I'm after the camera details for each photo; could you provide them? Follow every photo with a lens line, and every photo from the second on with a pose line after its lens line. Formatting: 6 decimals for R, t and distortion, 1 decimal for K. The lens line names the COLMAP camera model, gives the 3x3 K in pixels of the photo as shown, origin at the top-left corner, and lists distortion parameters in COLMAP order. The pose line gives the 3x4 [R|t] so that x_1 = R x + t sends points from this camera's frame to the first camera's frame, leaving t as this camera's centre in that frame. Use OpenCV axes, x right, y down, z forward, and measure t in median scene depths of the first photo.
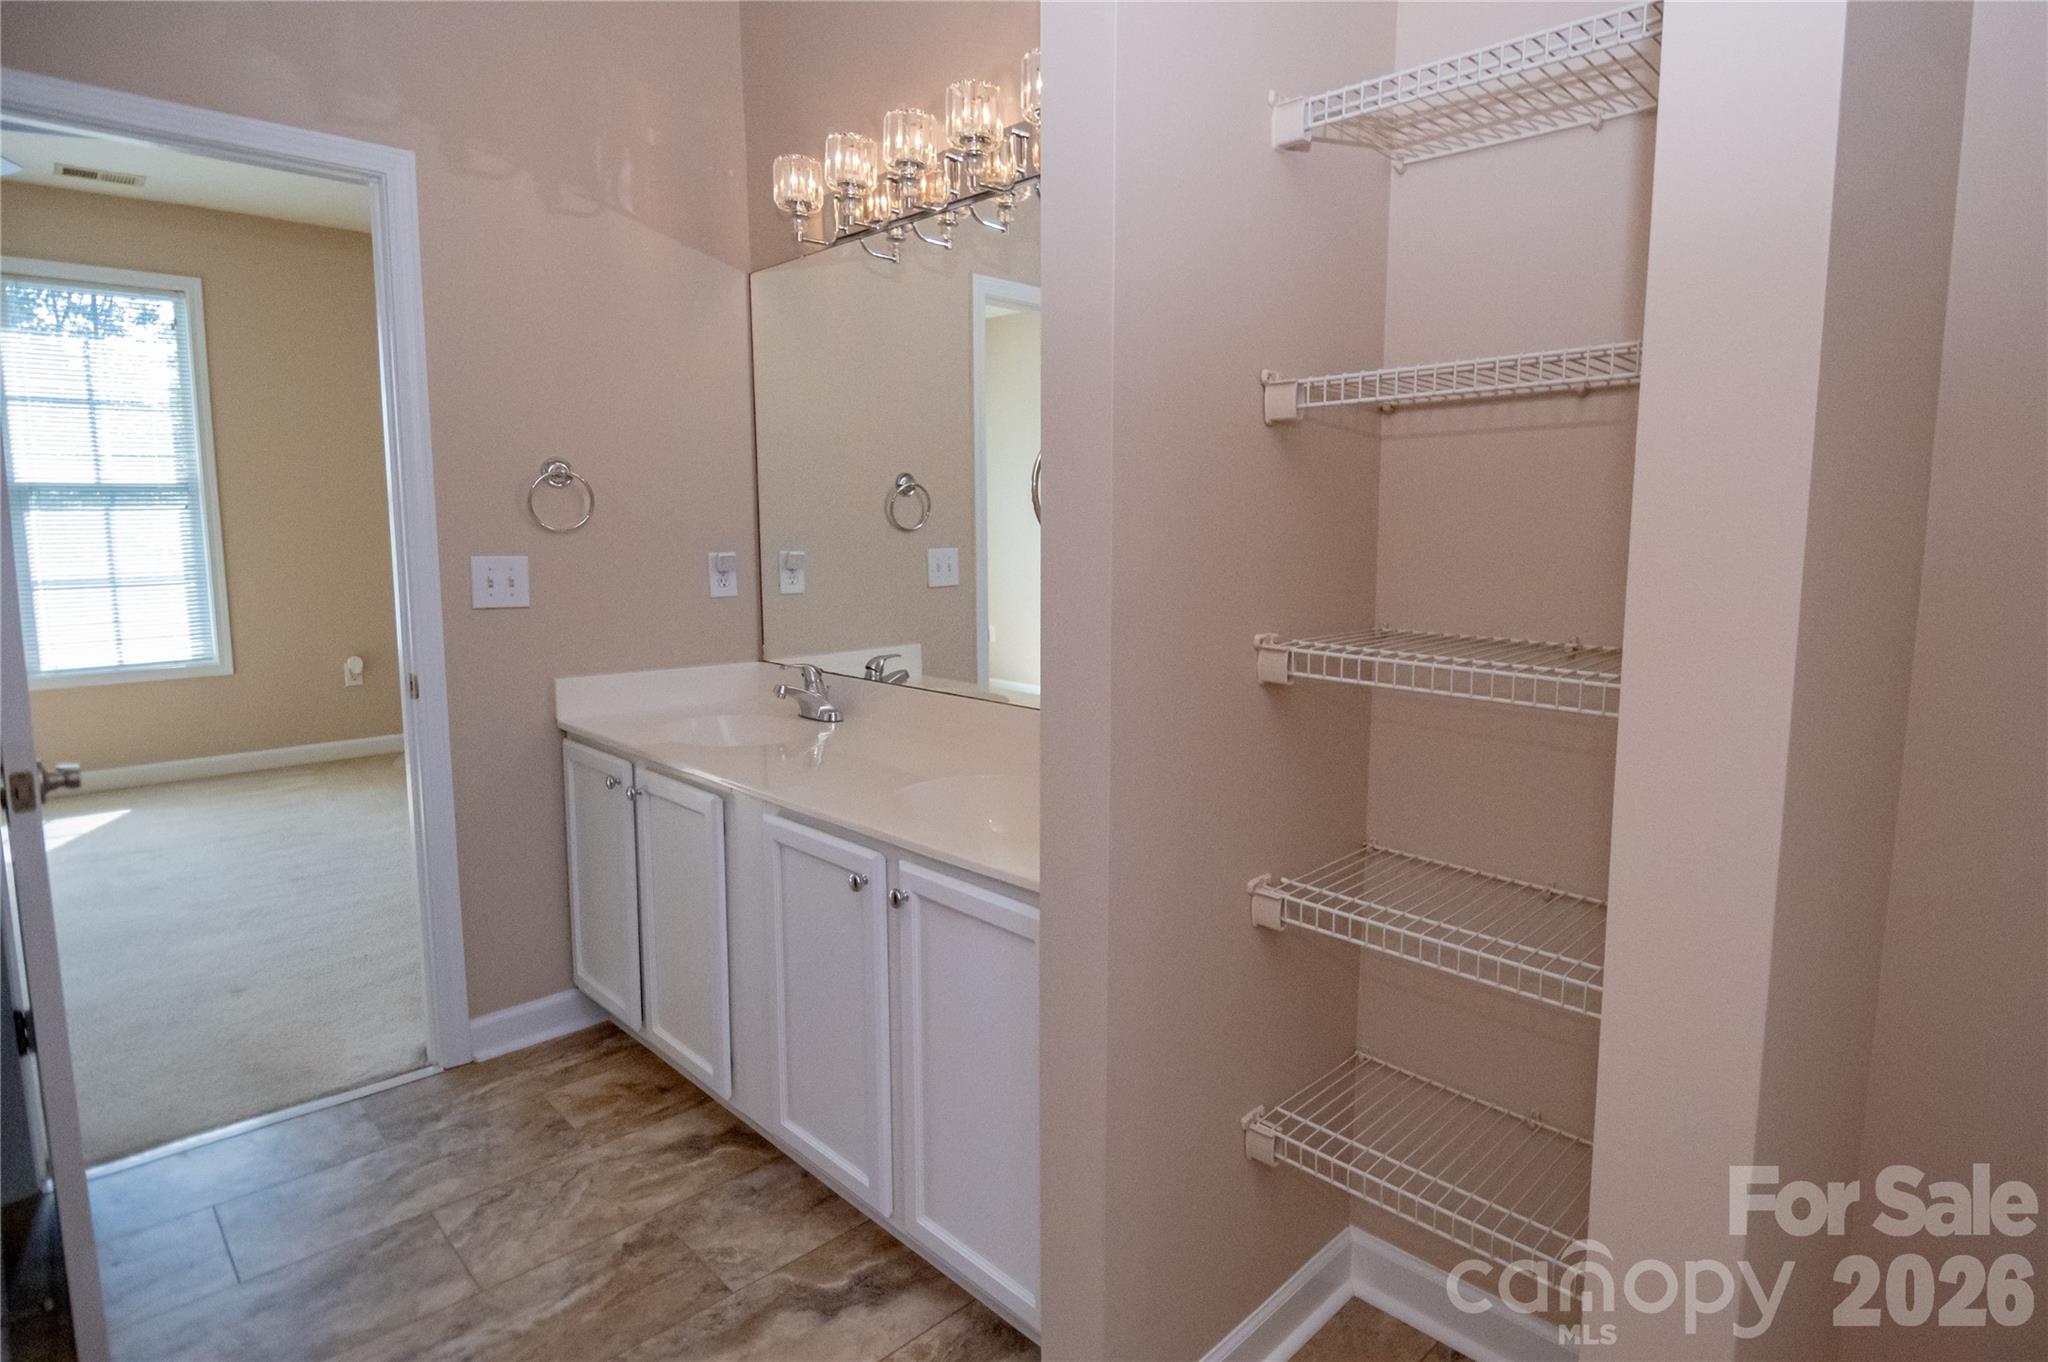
lens RADIAL K [[1076.6, 0, 1050.6], [0, 1076.6, 631.5], [0, 0, 1]] dist [0.006569, -0.008480]
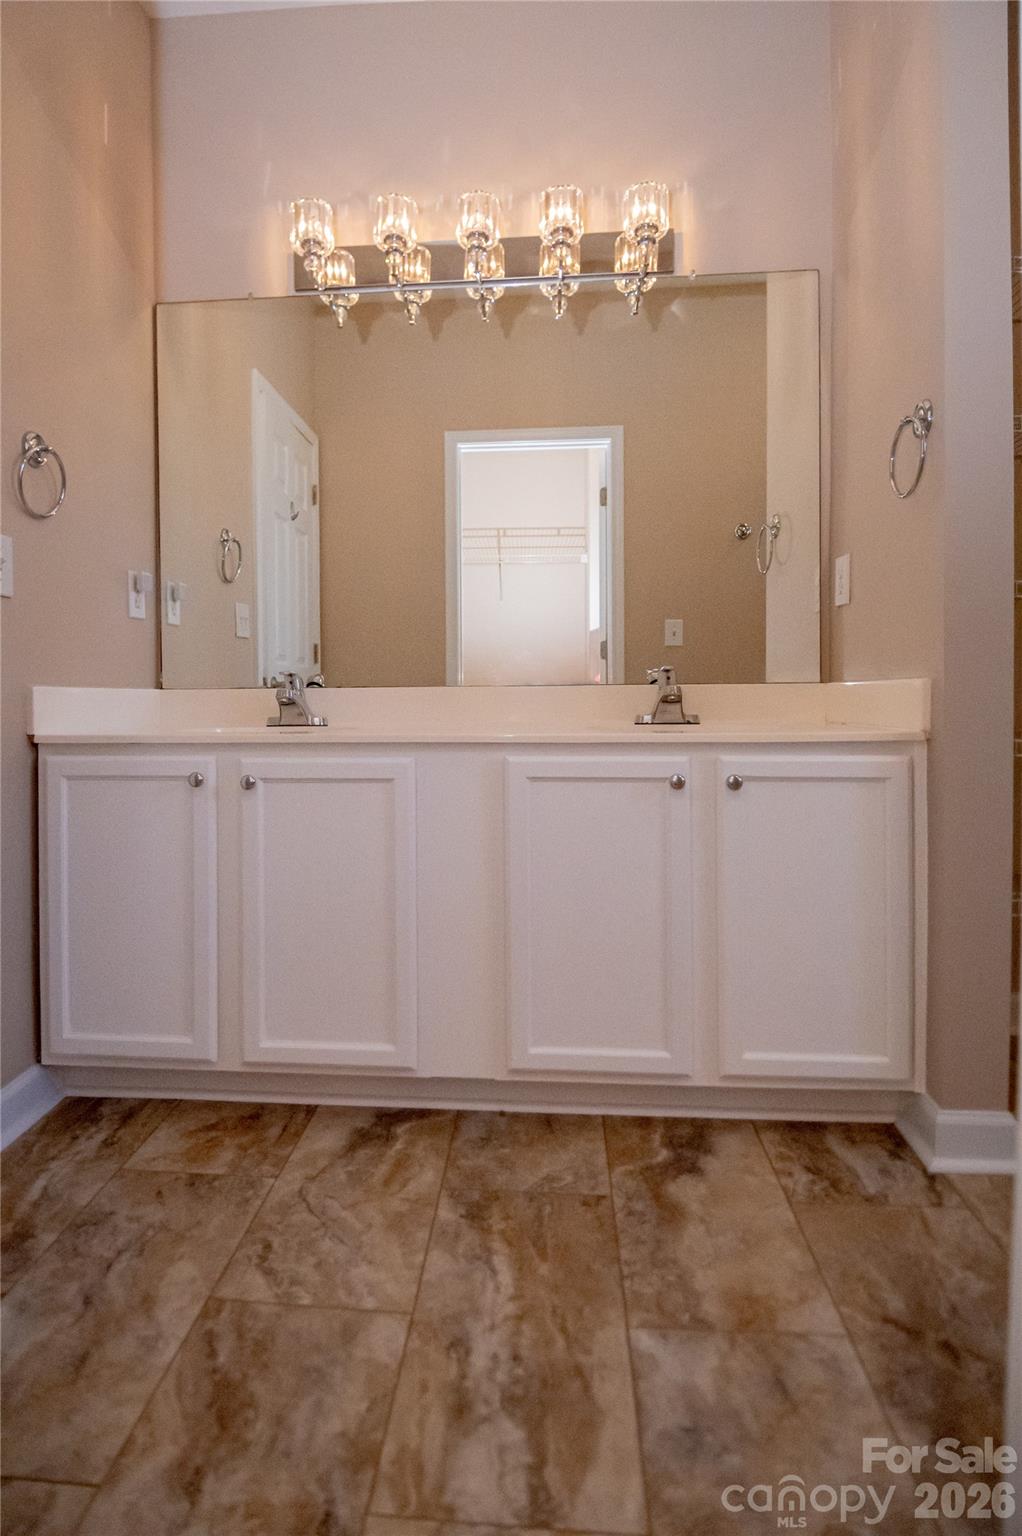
lens RADIAL K [[807.4, 0, 490.5], [0, 807.4, 712.8], [0, 0, 1]] dist [0.006569, -0.008480]
pose [[0.764225, -0.012192, 0.644834, -0.787274], [0.066282, 0.996012, -0.059722, 0.174070], [-0.641535, 0.088382, 0.761986, 0.401910]]
